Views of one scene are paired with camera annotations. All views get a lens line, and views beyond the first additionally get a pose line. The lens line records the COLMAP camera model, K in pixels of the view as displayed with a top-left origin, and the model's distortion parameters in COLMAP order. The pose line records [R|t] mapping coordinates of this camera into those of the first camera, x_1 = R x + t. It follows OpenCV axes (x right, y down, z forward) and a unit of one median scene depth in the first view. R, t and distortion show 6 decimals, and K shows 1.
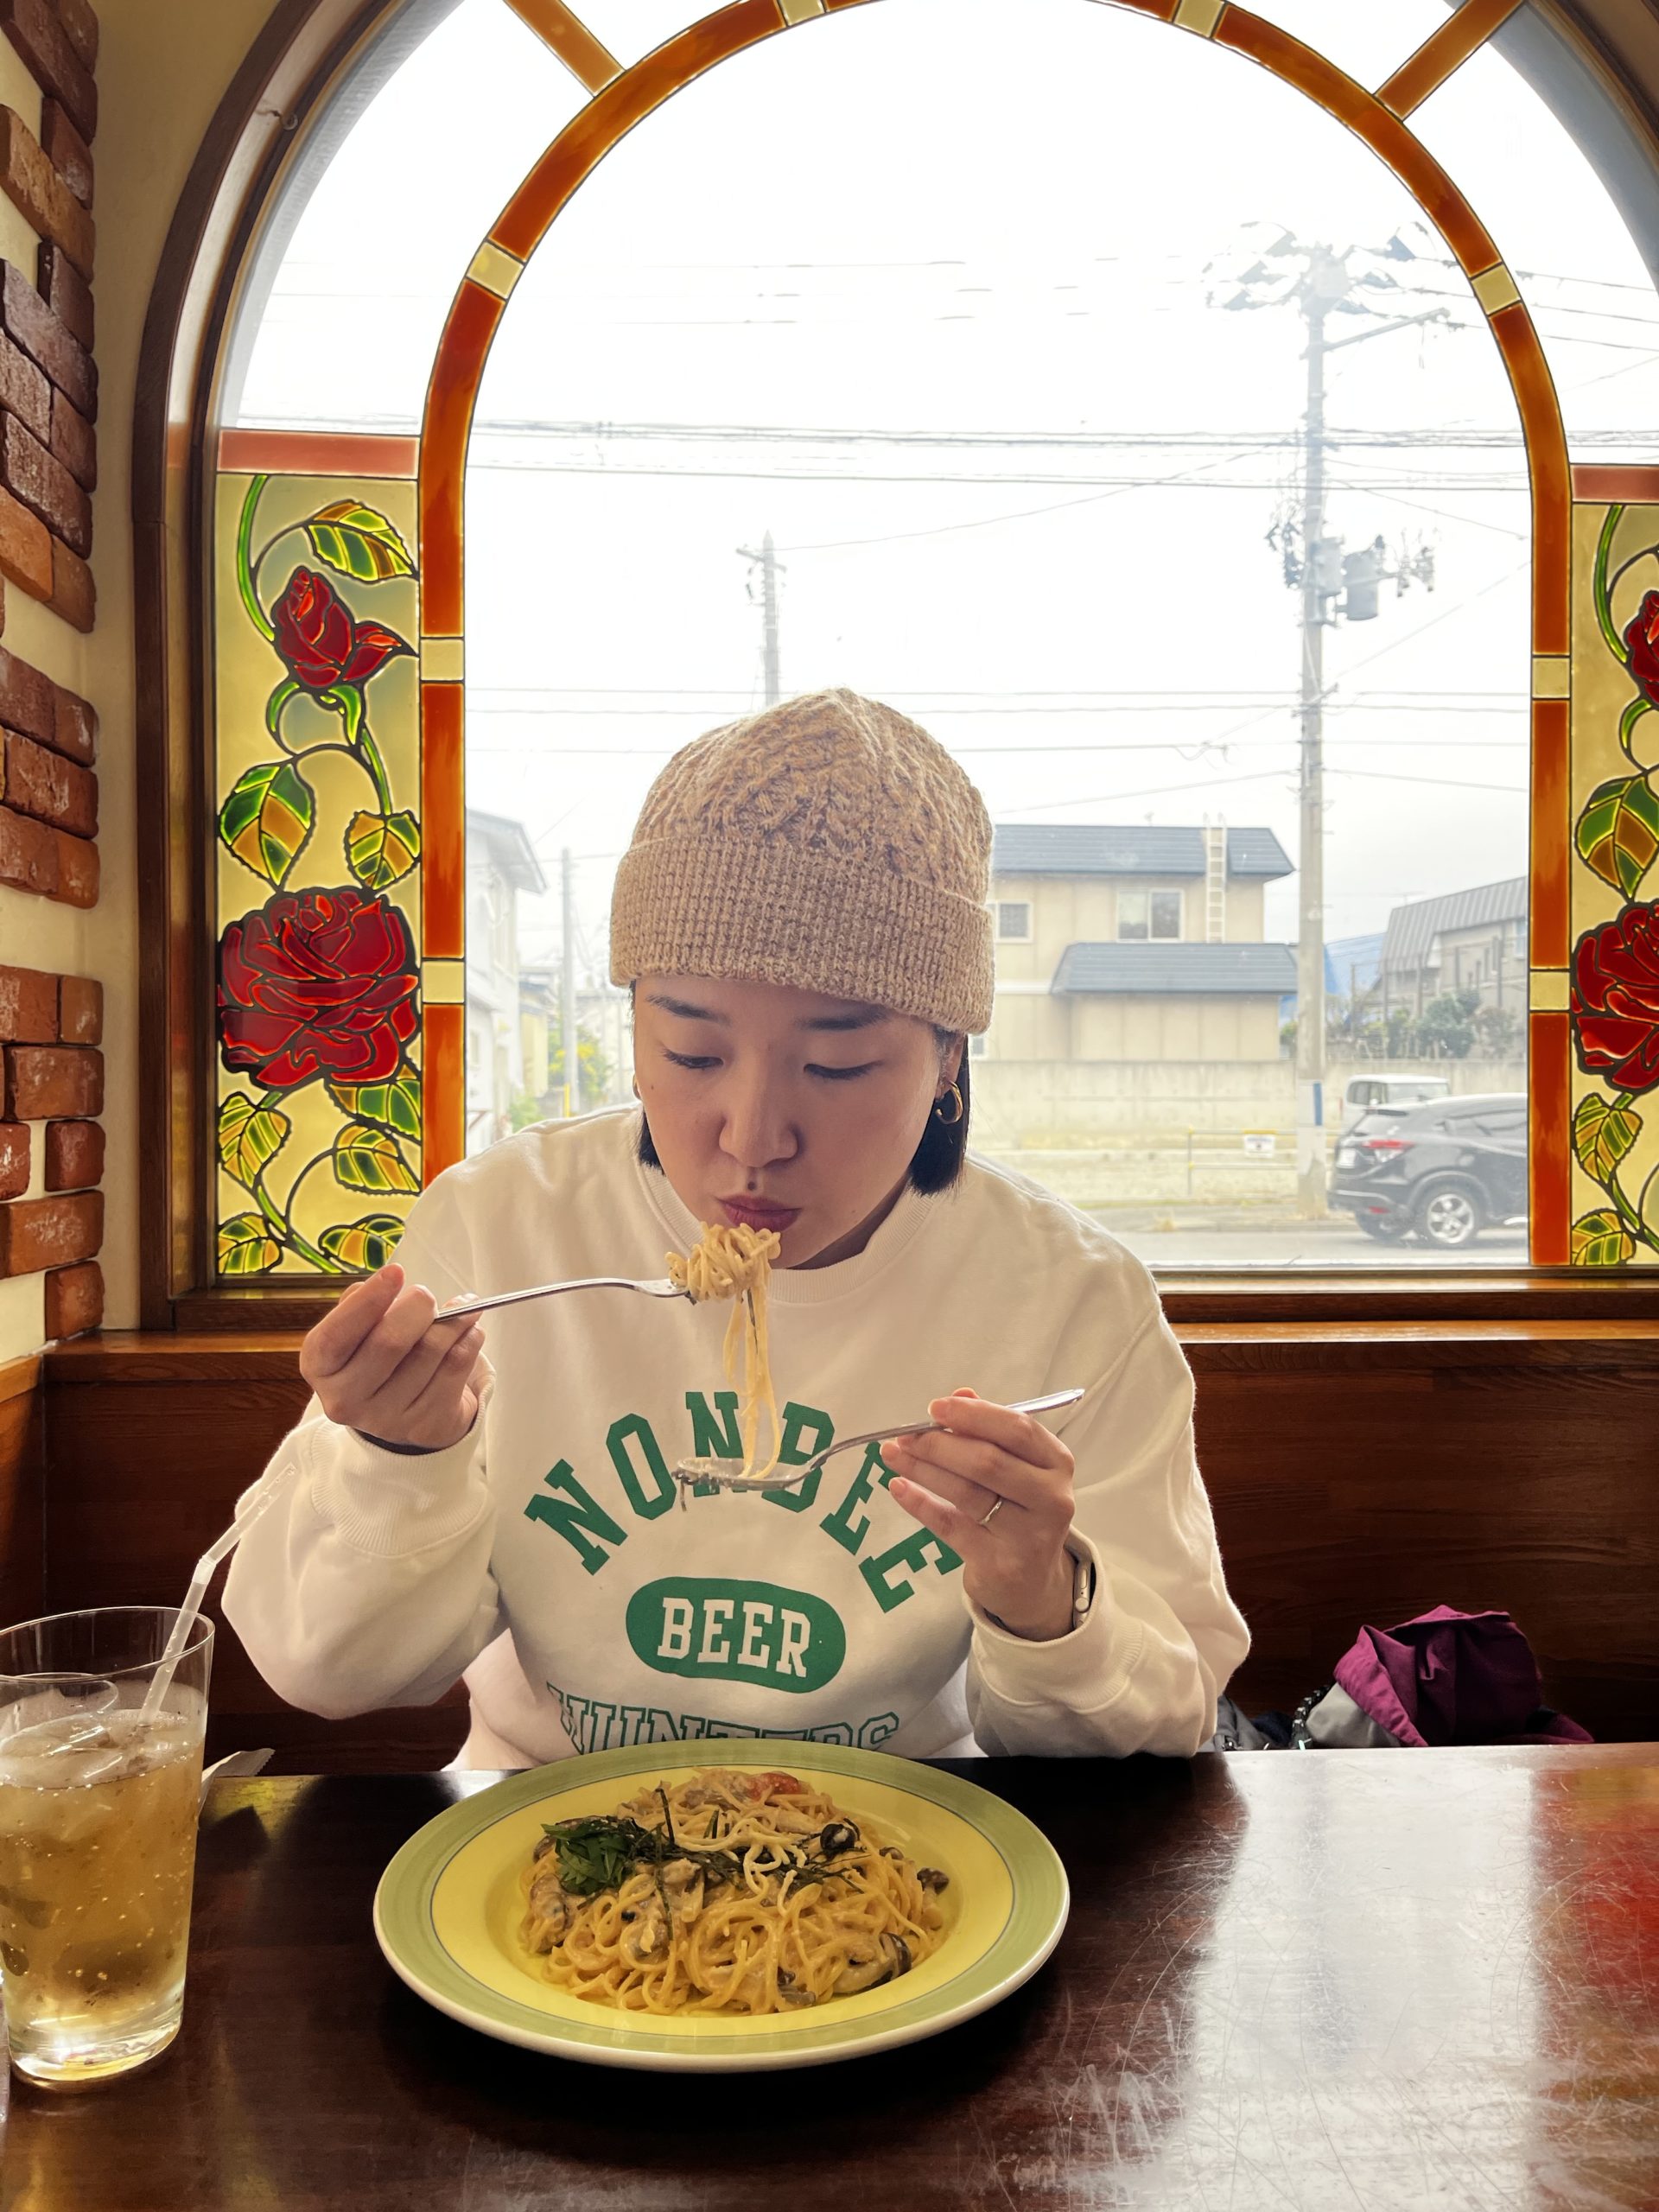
lens RADIAL K [[1728.4, 0, 829.5], [0, 1728.4, 1106.0], [0, 0, 1]] dist [0.078821, -0.121058]
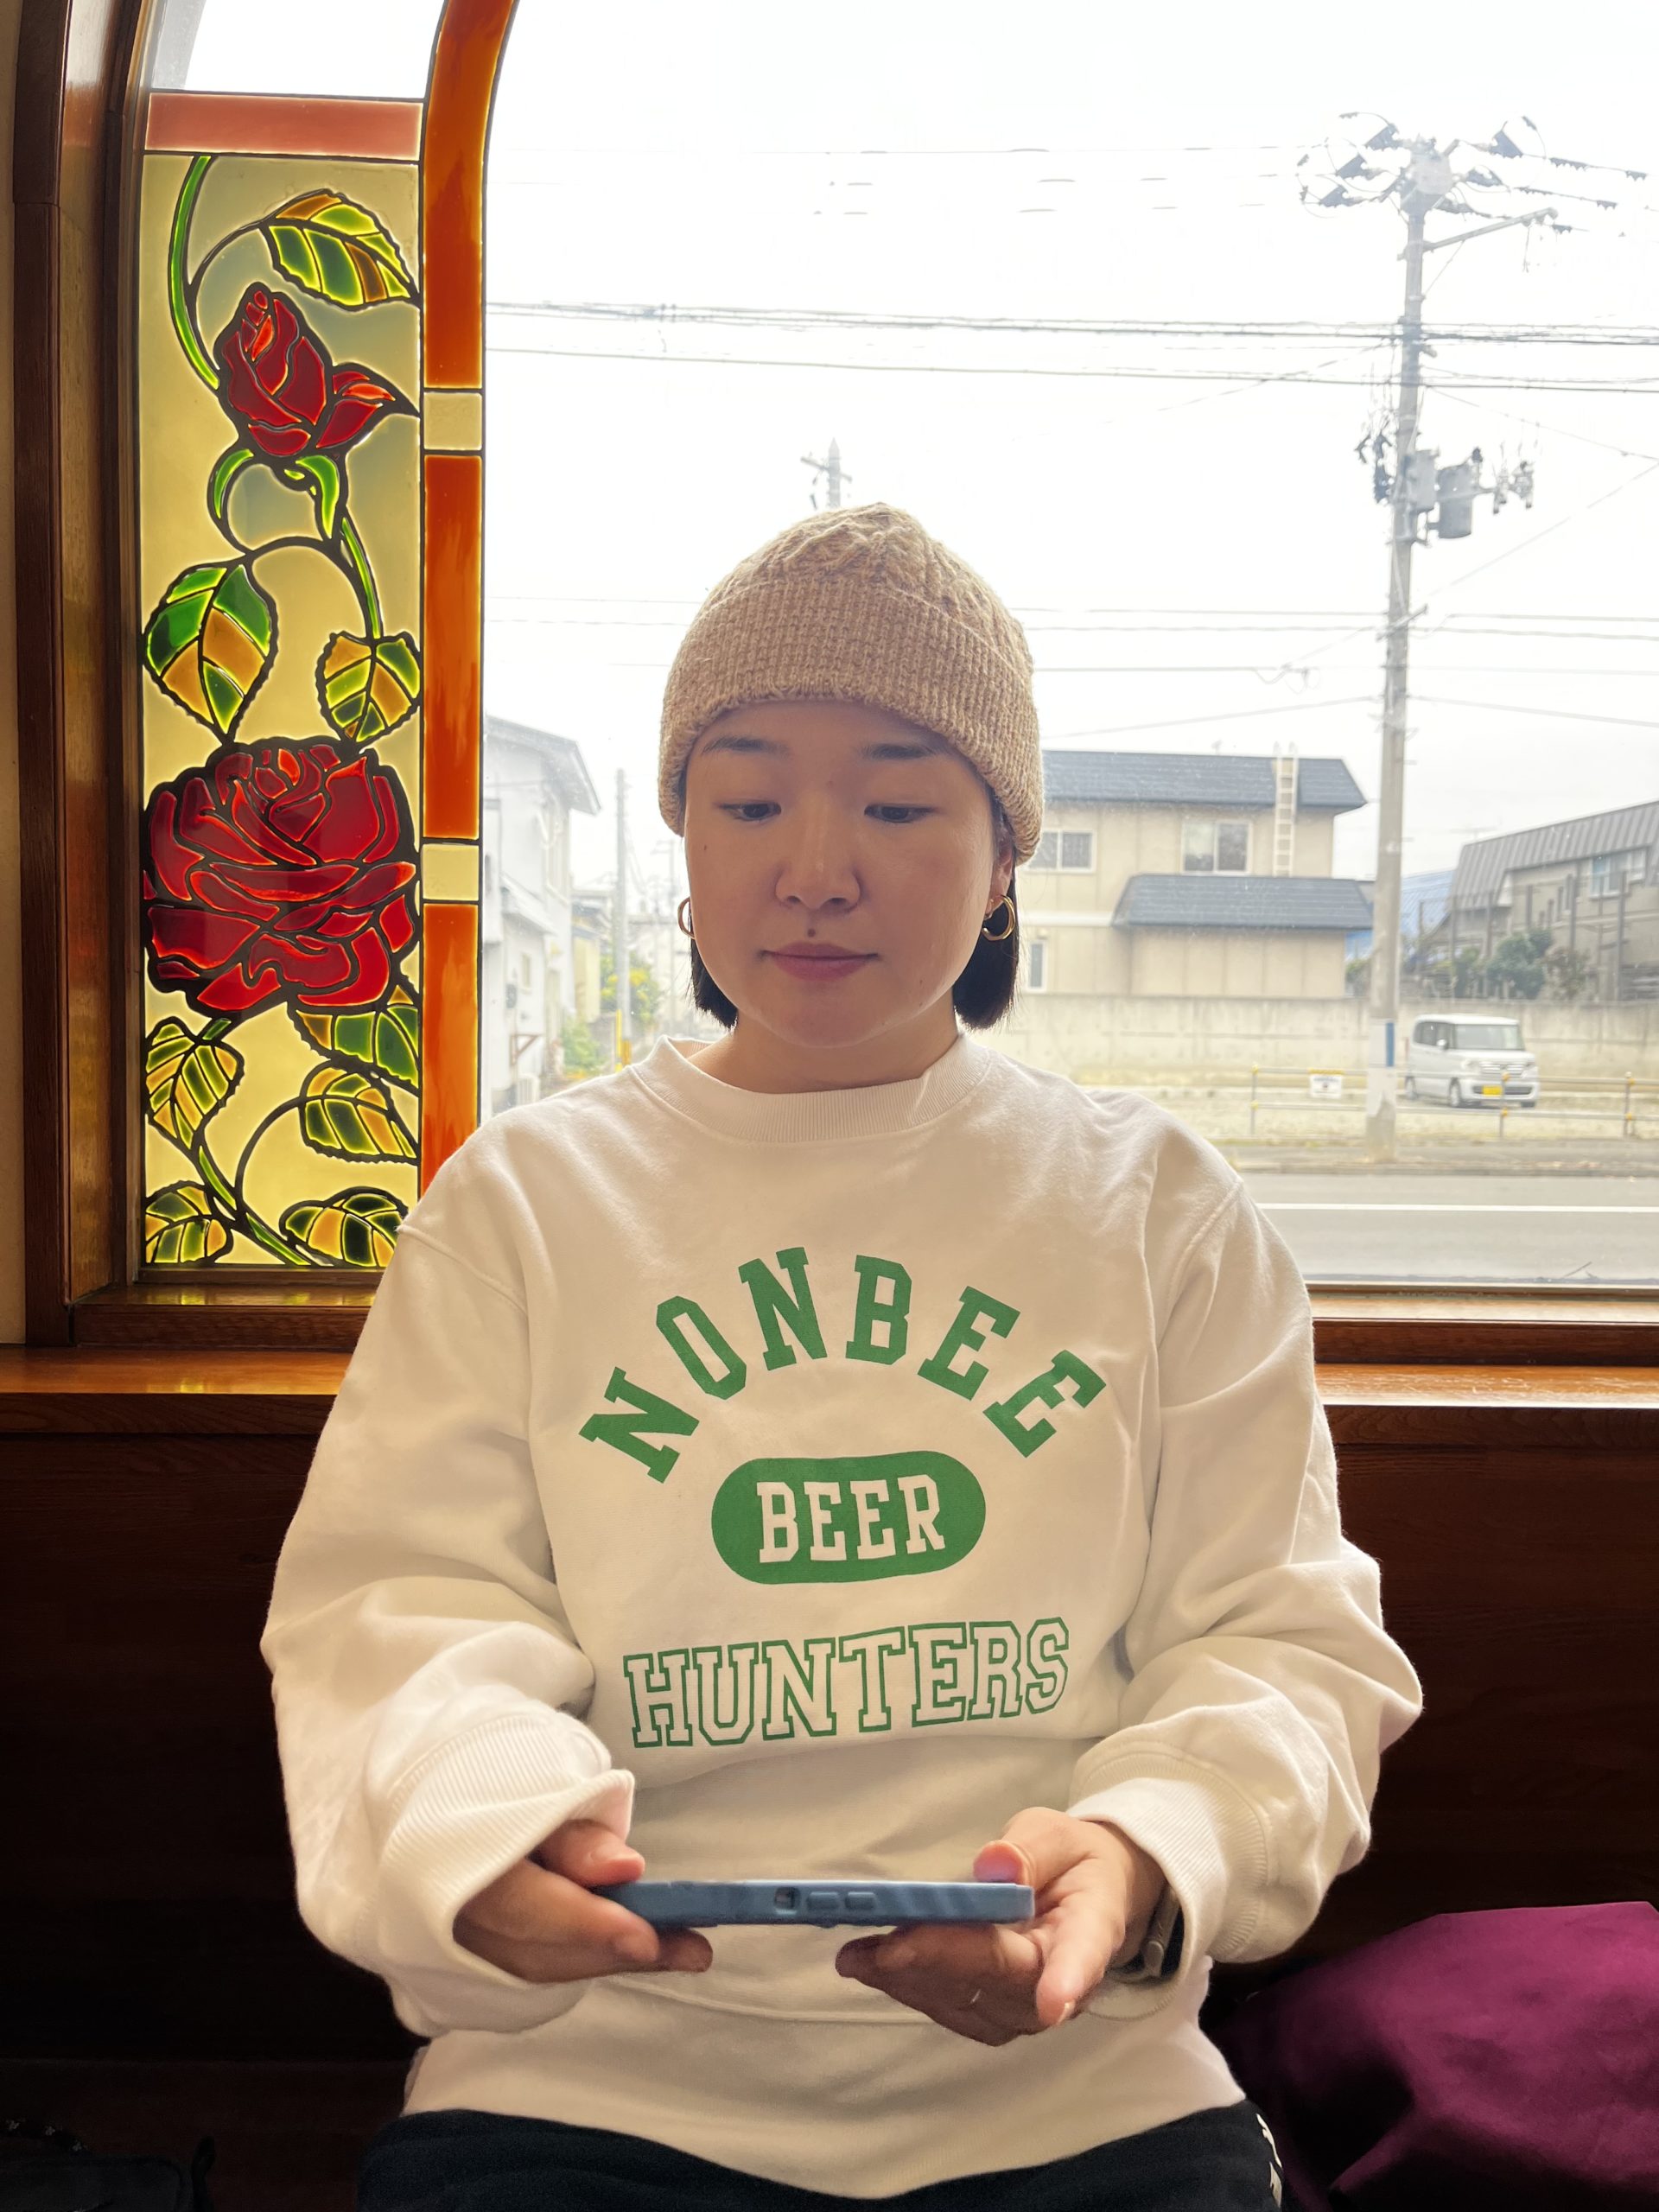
lens RADIAL K [[1690.0, 0, 847.7], [0, 1690.0, 1111.8], [0, 0, 1]] dist [0.077943, -0.109171]
pose [[0.999694, 0.019325, -0.015466, -0.041896], [-0.018605, 0.998794, 0.045432, -0.006238], [0.016325, -0.045130, 0.998848, 0.277908]]
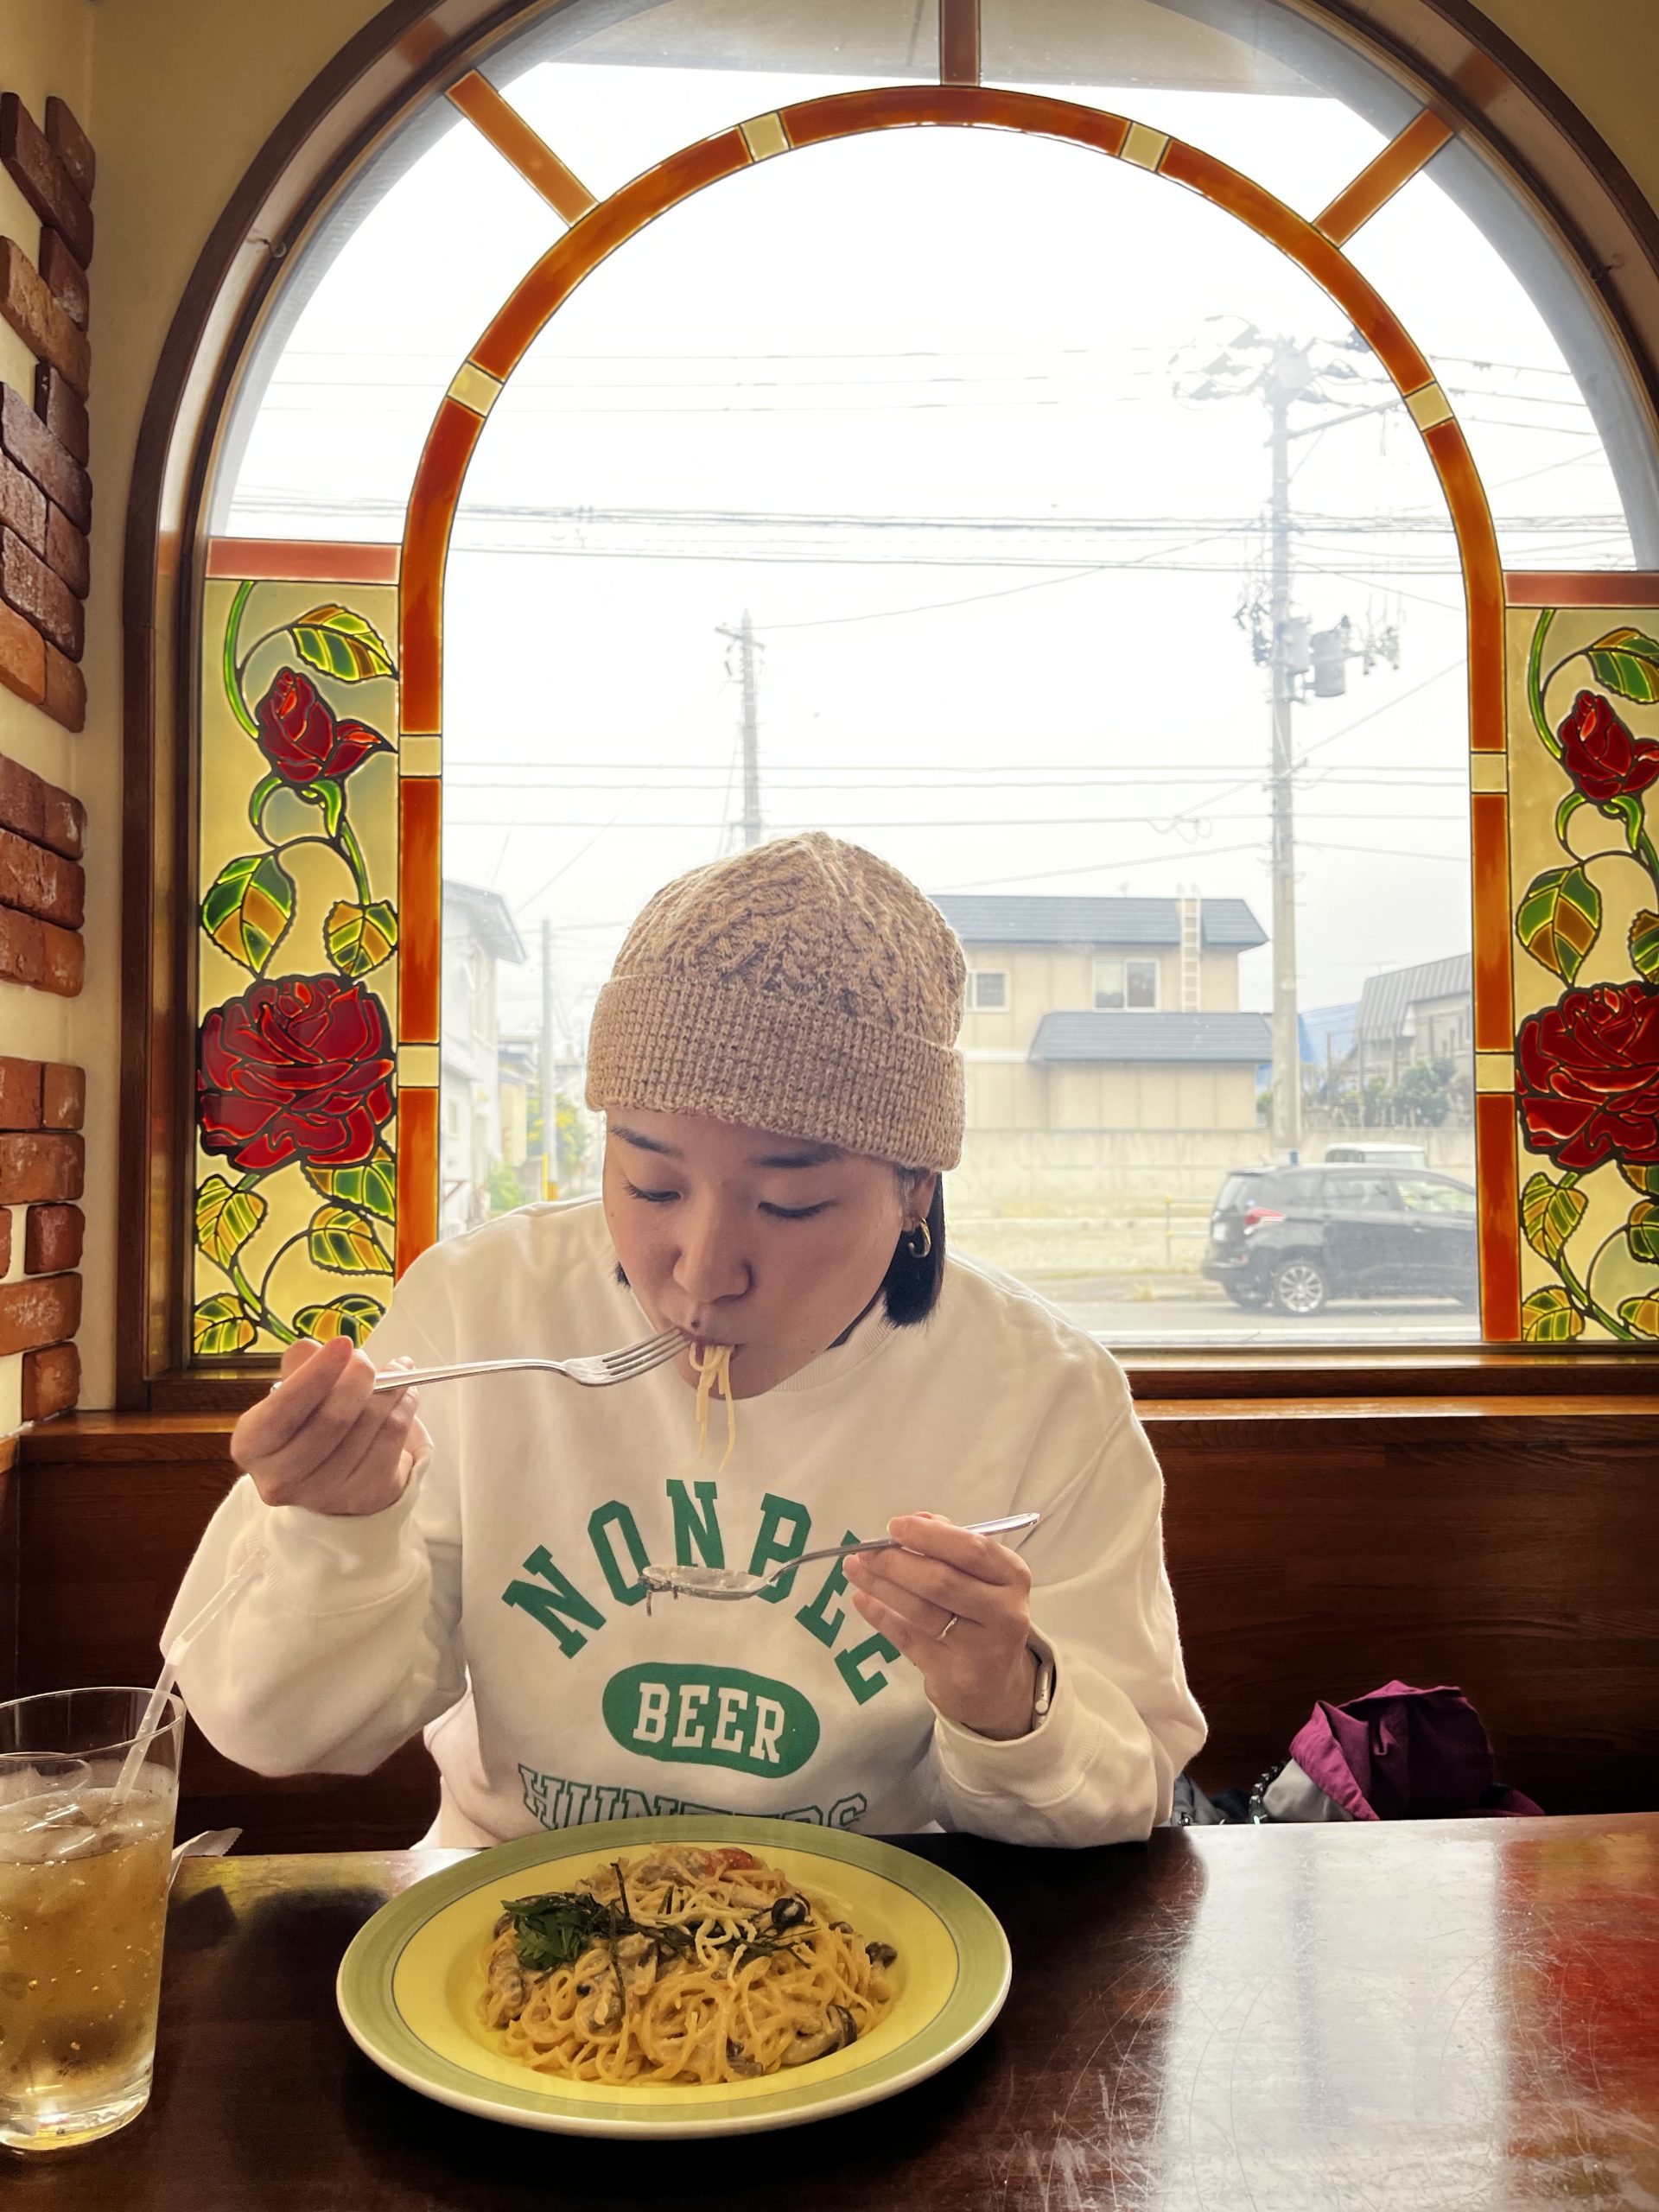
lens RADIAL K [[1732.0, 0, 822.5], [0, 1732.0, 1087.4], [0, 0, 1]] dist [0.078202, -0.121577]
pose [[0.999972, -0.001900, 0.007269, 0.008323], [0.002257, 0.998773, -0.049471, -0.007373], [-0.007166, 0.049486, 0.998749, -0.026170]]
